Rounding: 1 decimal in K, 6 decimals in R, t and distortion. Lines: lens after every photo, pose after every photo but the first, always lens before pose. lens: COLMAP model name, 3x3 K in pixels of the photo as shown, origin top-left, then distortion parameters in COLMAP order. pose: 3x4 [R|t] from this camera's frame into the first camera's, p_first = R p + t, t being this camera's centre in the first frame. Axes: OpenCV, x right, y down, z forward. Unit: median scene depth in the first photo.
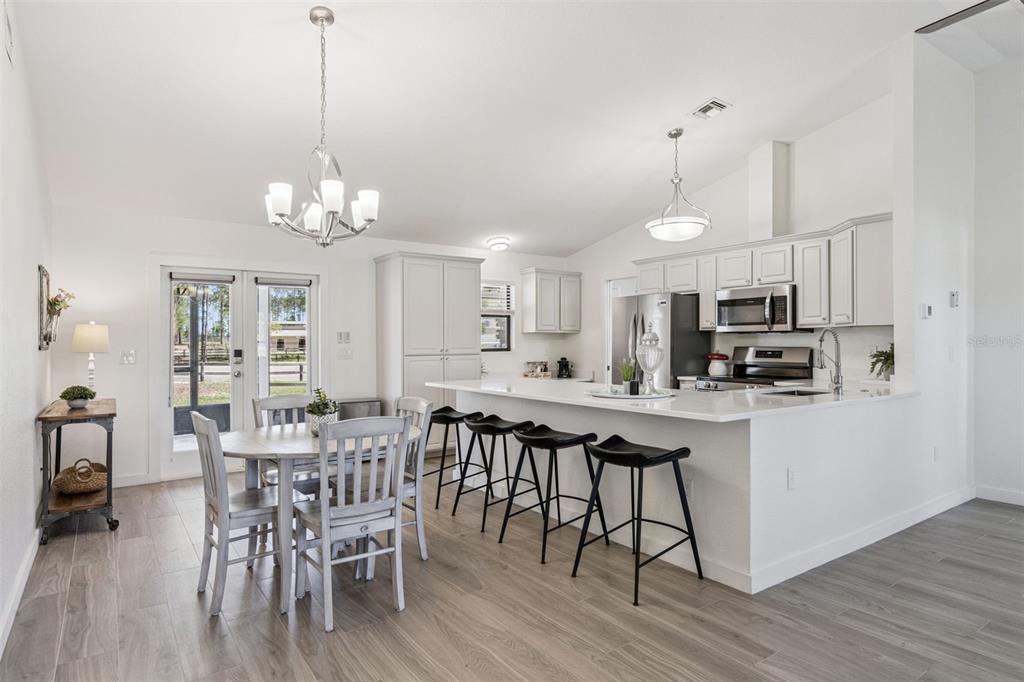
lens RADIAL K [[571.2, 0, 509.2], [0, 571.2, 342.1], [0, 0, 1]] dist [0.003721, -0.001516]
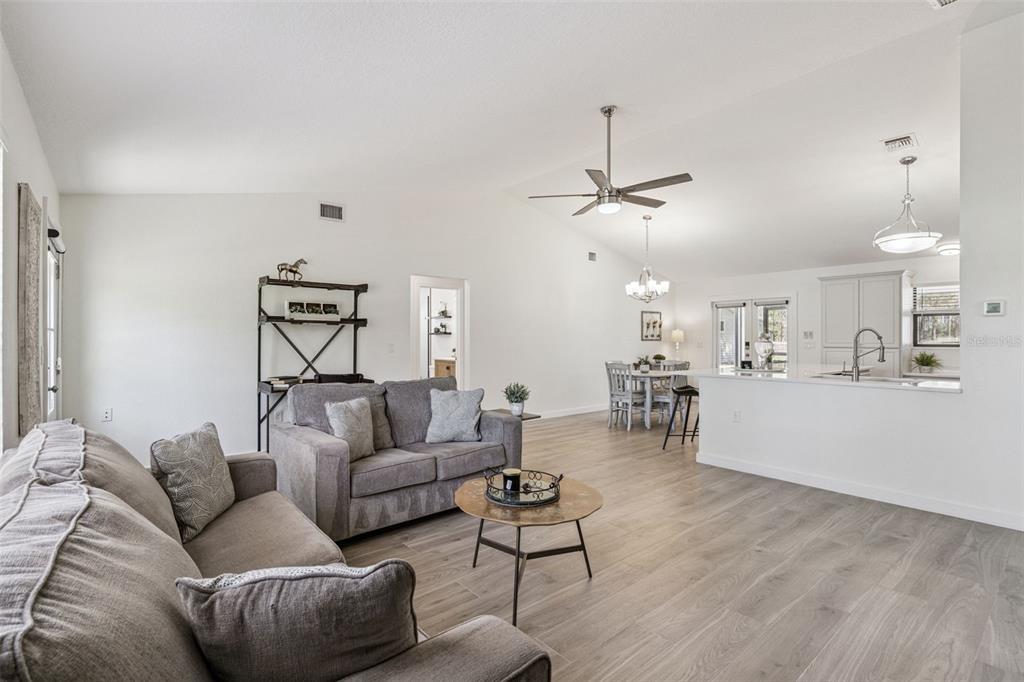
lens RADIAL K [[479.9, 0, 510.9], [0, 479.9, 339.9], [0, 0, 1]] dist [0.000998, 0.000586]
pose [[0.085499, 0.007618, -0.996309, 1.087050], [0.000209, 0.999971, 0.007664, -0.005819], [0.996338, -0.000864, 0.085494, 0.095522]]
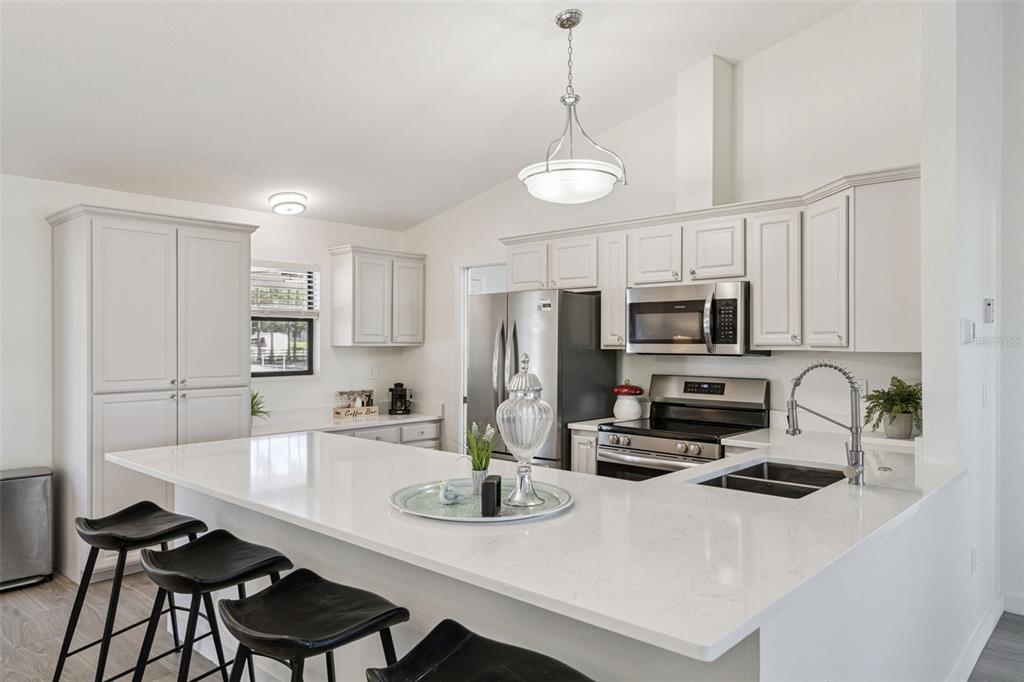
lens RADIAL K [[685.1, 0, 508.1], [0, 685.1, 342.4], [0, 0, 1]] dist [0.003676, 0.000332]
pose [[0.977254, 0.003449, 0.212045, 0.074053], [-0.003683, 0.999993, 0.000707, -0.030504], [-0.212041, -0.001472, 0.977260, 0.292947]]
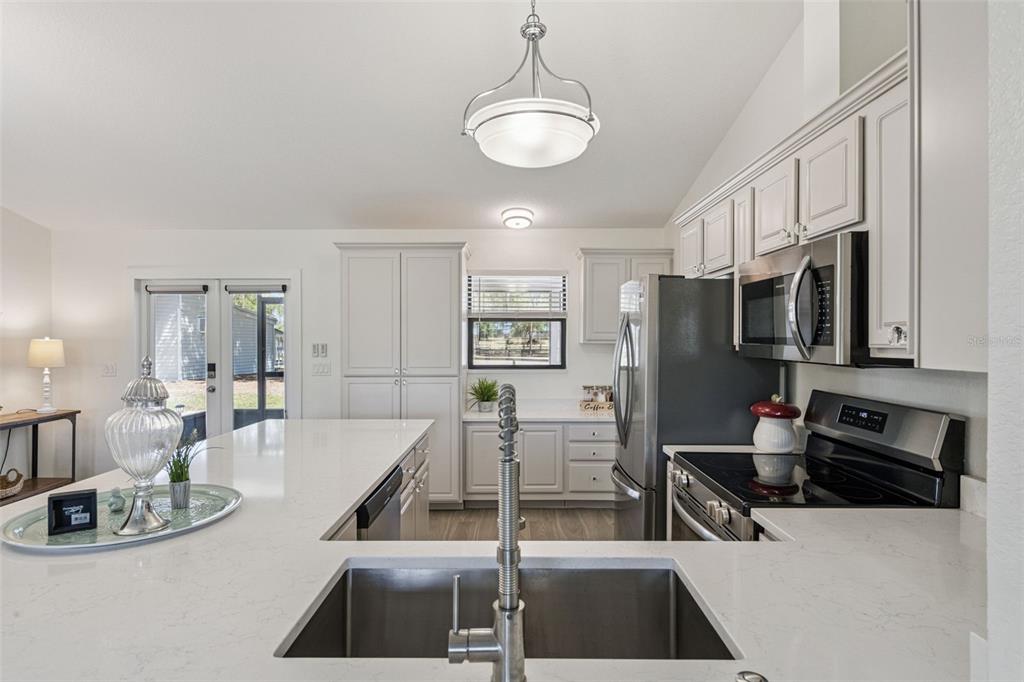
lens RADIAL K [[556.4, 0, 513.0], [0, 556.4, 337.5], [0, 0, 1]] dist [-0.004546, -0.000865]
pose [[0.819595, 0.002732, -0.572936, 0.482648], [-0.002193, 0.999996, 0.001631, -0.034092], [0.572939, -0.000080, 0.819598, 0.562747]]
